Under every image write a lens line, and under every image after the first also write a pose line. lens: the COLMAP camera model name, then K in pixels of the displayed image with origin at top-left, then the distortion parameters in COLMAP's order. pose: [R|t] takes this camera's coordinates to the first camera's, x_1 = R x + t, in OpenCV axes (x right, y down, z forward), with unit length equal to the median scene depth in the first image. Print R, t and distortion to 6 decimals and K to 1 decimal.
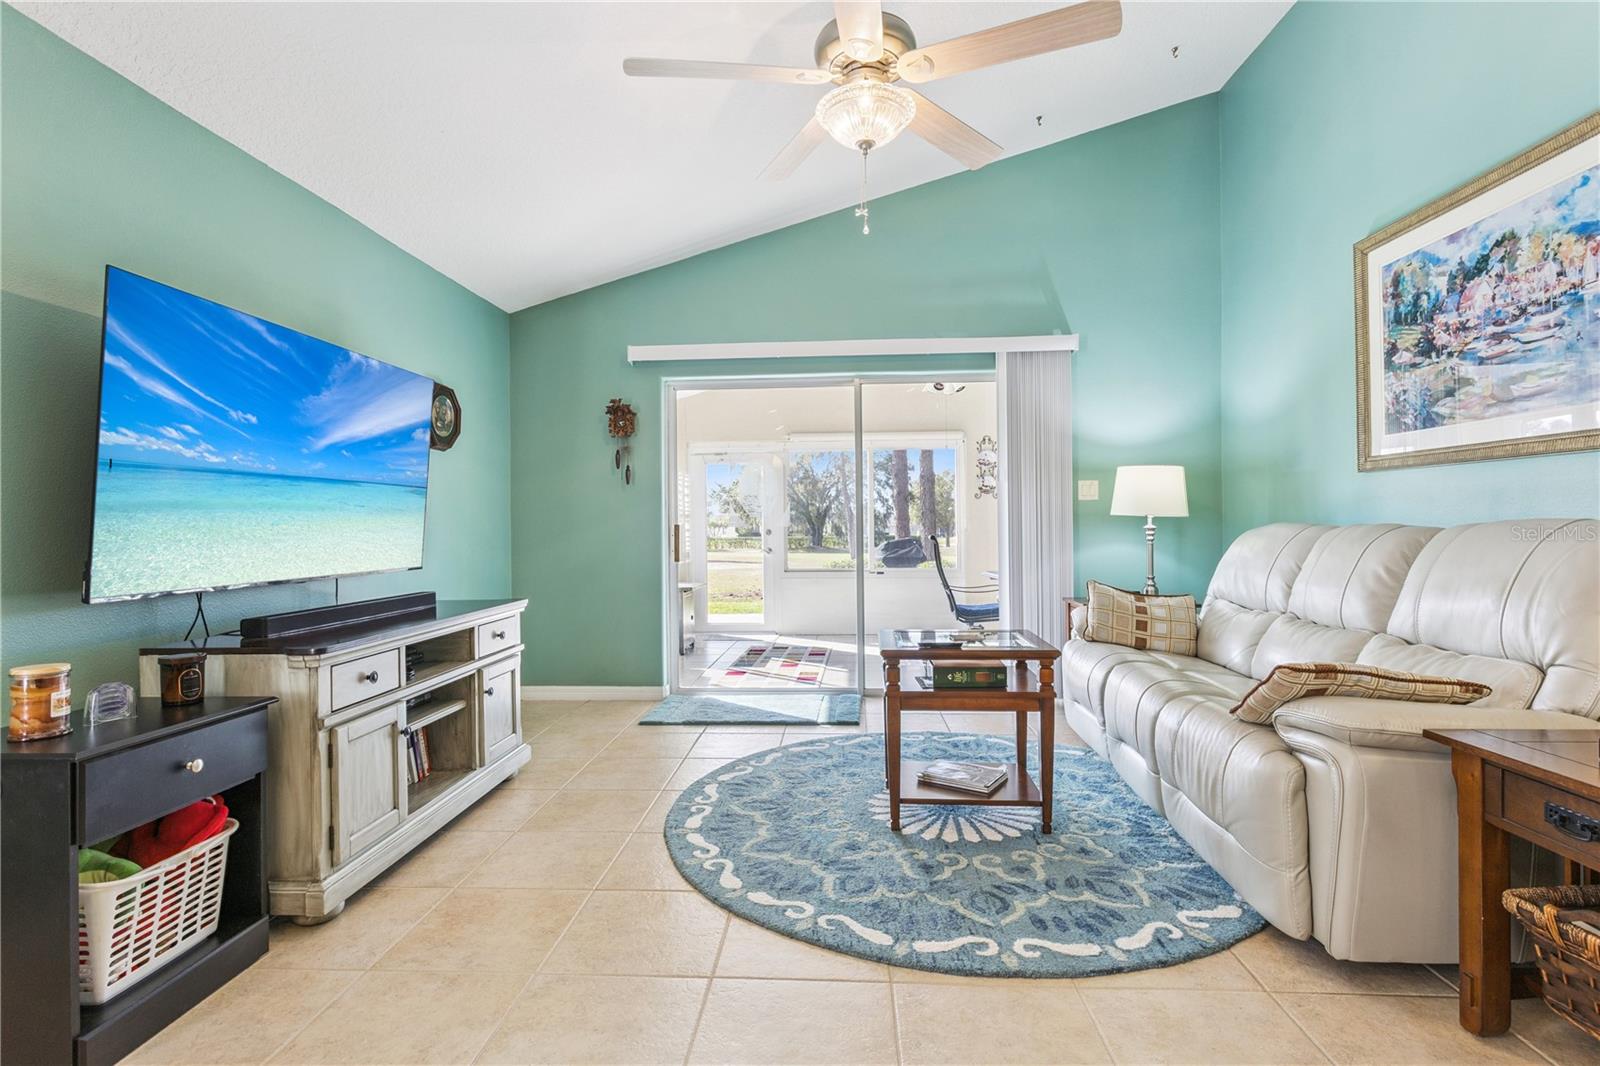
lens RADIAL K [[766.5, 0, 794.9], [0, 766.5, 526.2], [0, 0, 1]] dist [0.000739, 0.000694]
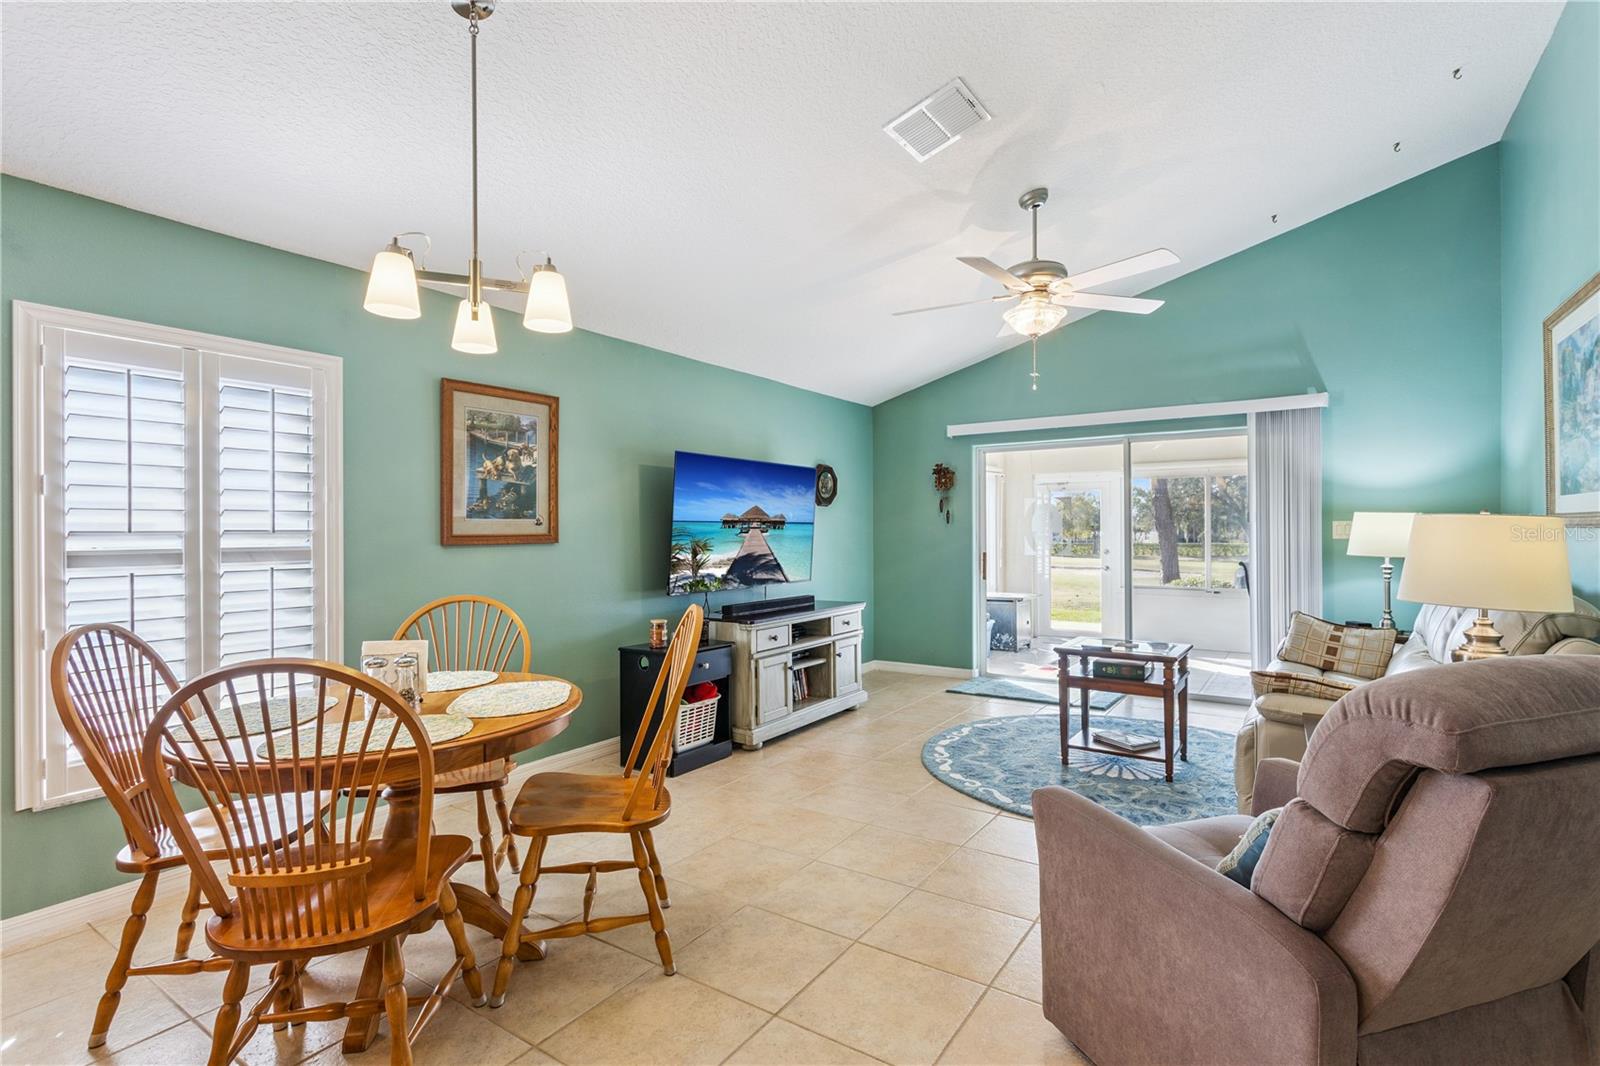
lens RADIAL K [[766.5, 0, 800.4], [0, 766.5, 537.8], [0, 0, 1]] dist [0.000739, 0.000694]
pose [[0.863361, 0.010370, -0.504480, 0.442961], [-0.004013, 0.999898, 0.013686, -0.080290], [0.504570, -0.009792, 0.863315, -0.599252]]
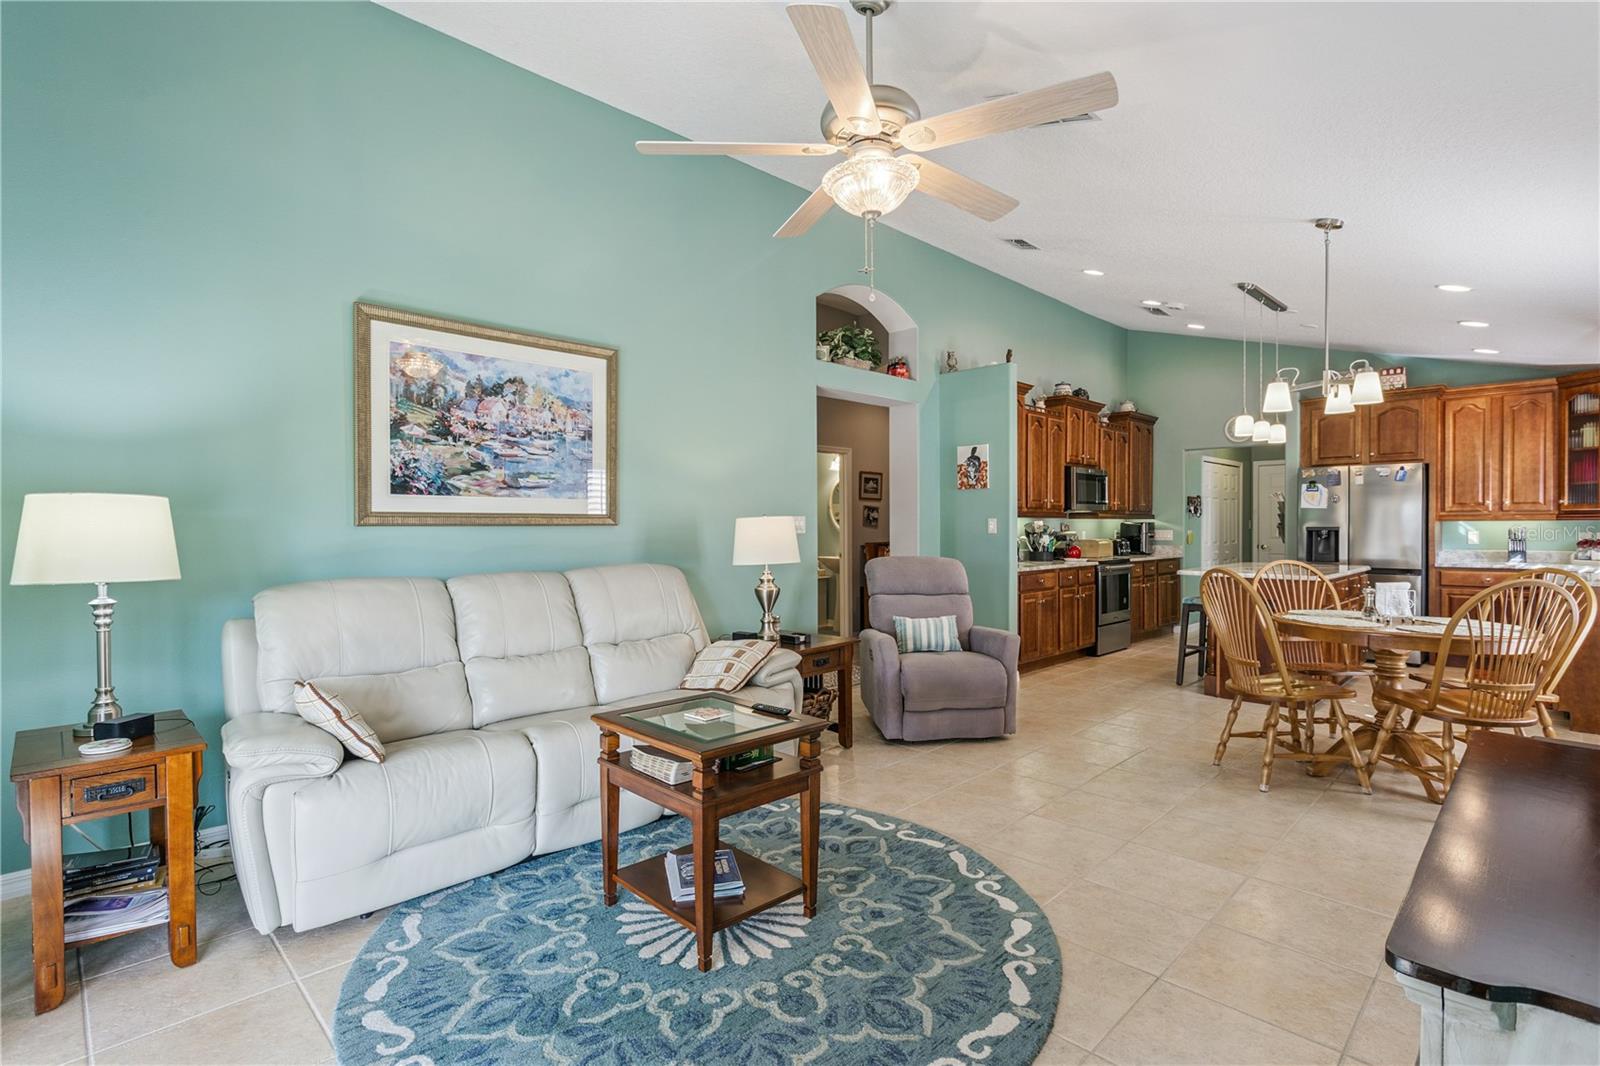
lens RADIAL K [[766.5, 0, 808.5], [0, 766.5, 530.9], [0, 0, 1]] dist [0.000739, 0.000694]
pose [[-0.756859, 0.013375, 0.653441, -0.469603], [0.018016, 0.999838, 0.000403, -0.064772], [-0.653329, 0.012077, -0.756977, 1.677098]]
